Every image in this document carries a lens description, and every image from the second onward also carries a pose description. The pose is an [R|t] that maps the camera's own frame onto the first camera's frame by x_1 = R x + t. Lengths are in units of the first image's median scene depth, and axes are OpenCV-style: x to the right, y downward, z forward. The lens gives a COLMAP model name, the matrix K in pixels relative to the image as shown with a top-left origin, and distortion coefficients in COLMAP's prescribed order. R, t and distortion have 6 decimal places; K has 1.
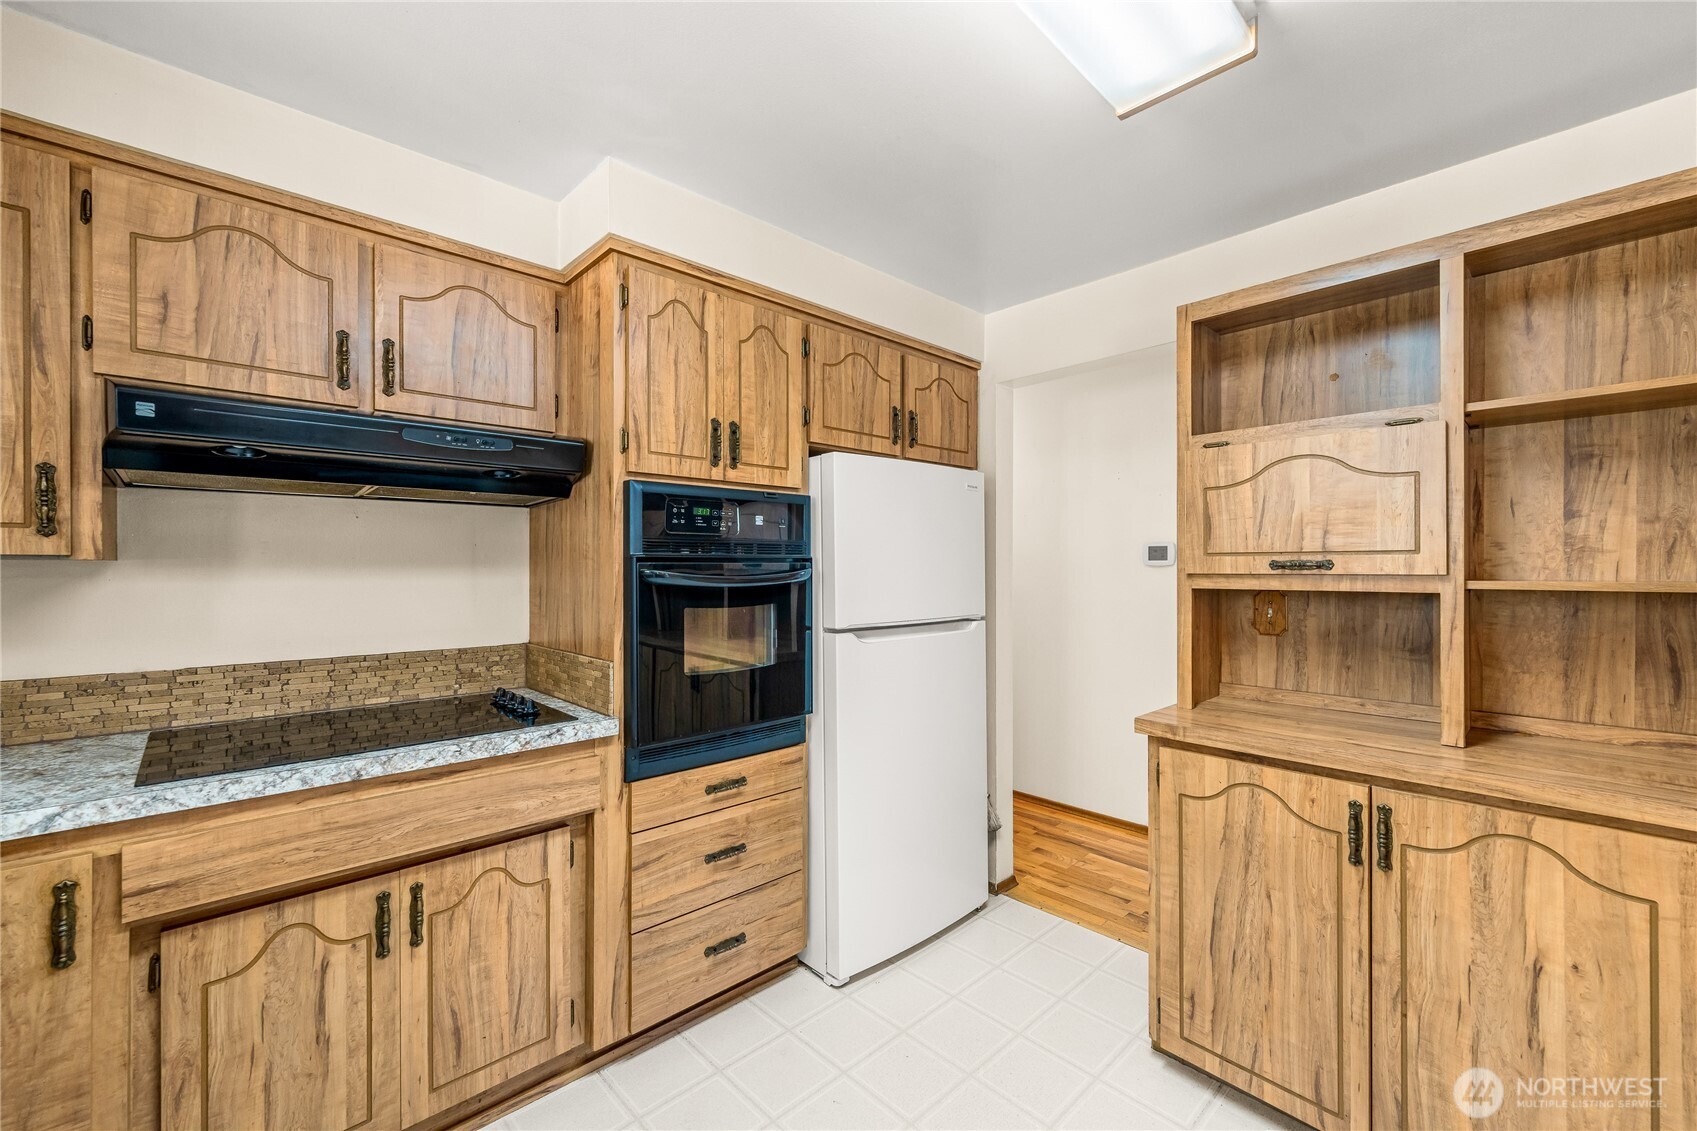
lens RADIAL K [[699.9, 0, 858.7], [0, 699.9, 572.3], [0, 0, 1]] dist [0.001399, -0.000847]
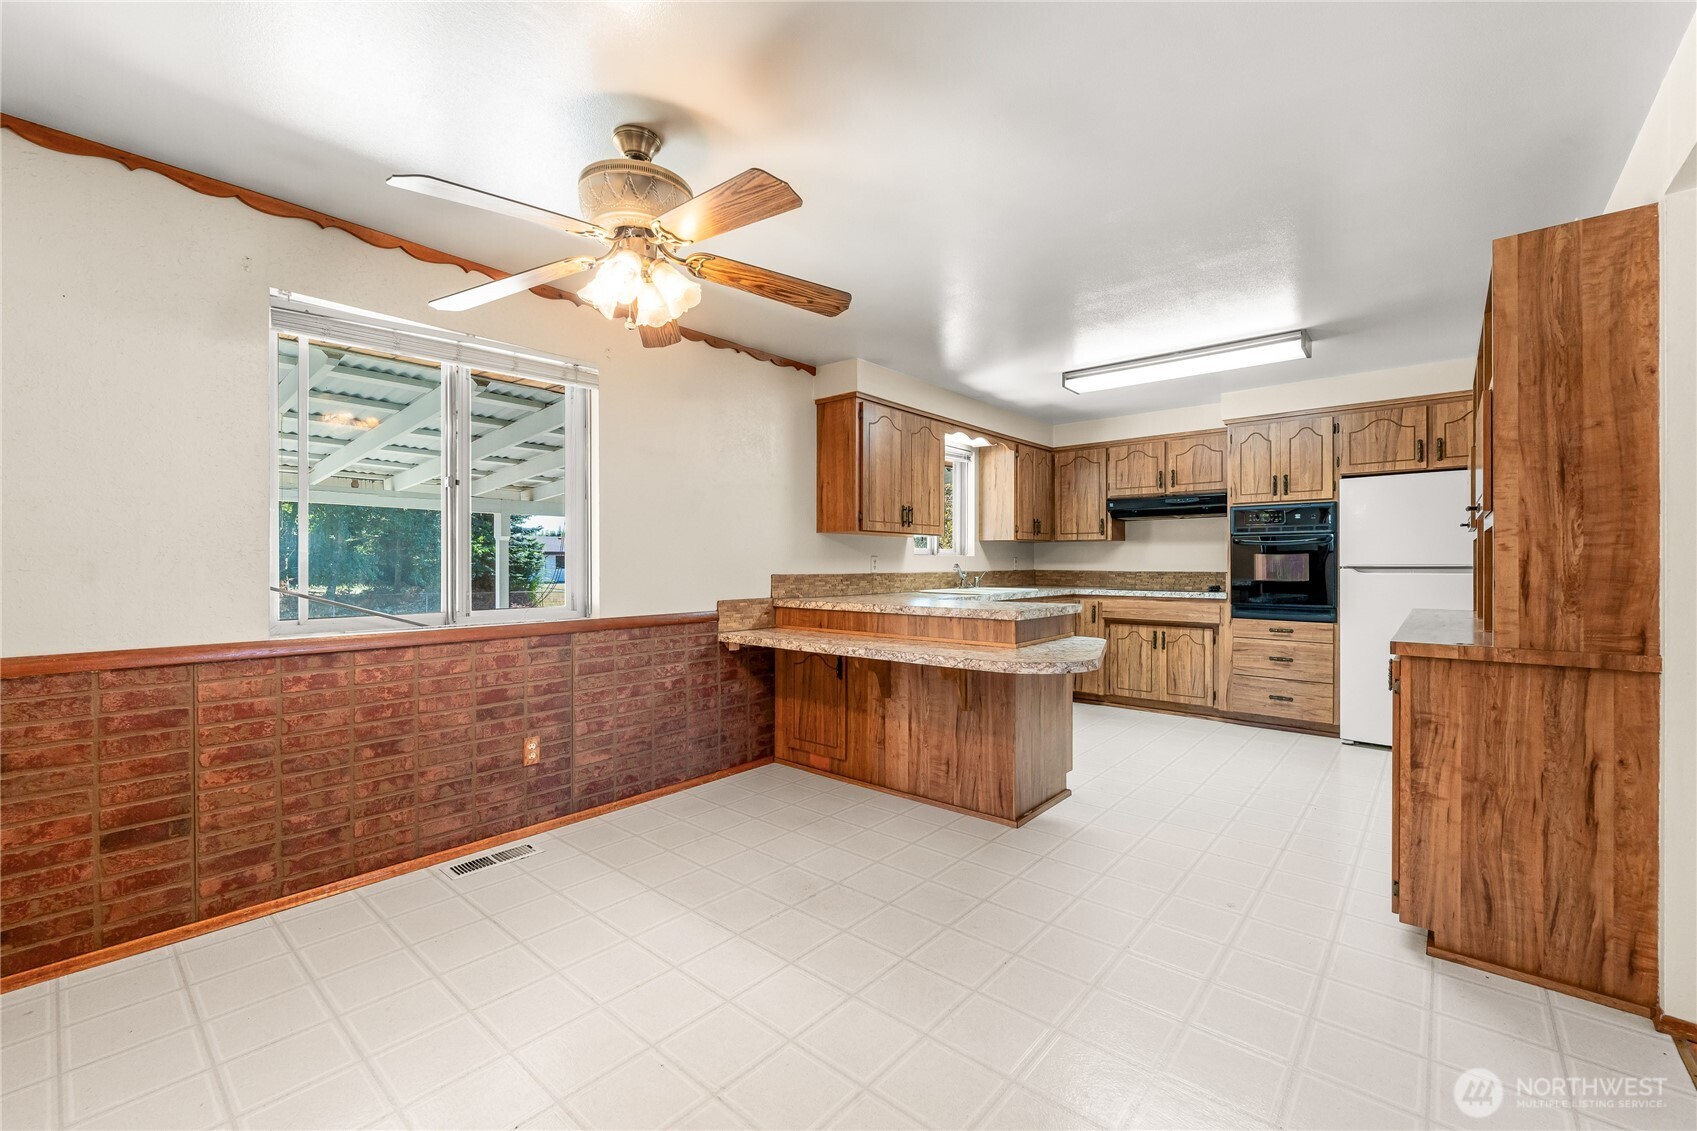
lens RADIAL K [[699.9, 0, 846.9], [0, 699.9, 561.6], [0, 0, 1]] dist [0.001399, -0.000847]
pose [[0.111479, 0.000407, -0.993767, 2.827059], [-0.001457, 0.999999, 0.000246, 0.107441], [0.993766, 0.001420, 0.111479, -1.013326]]
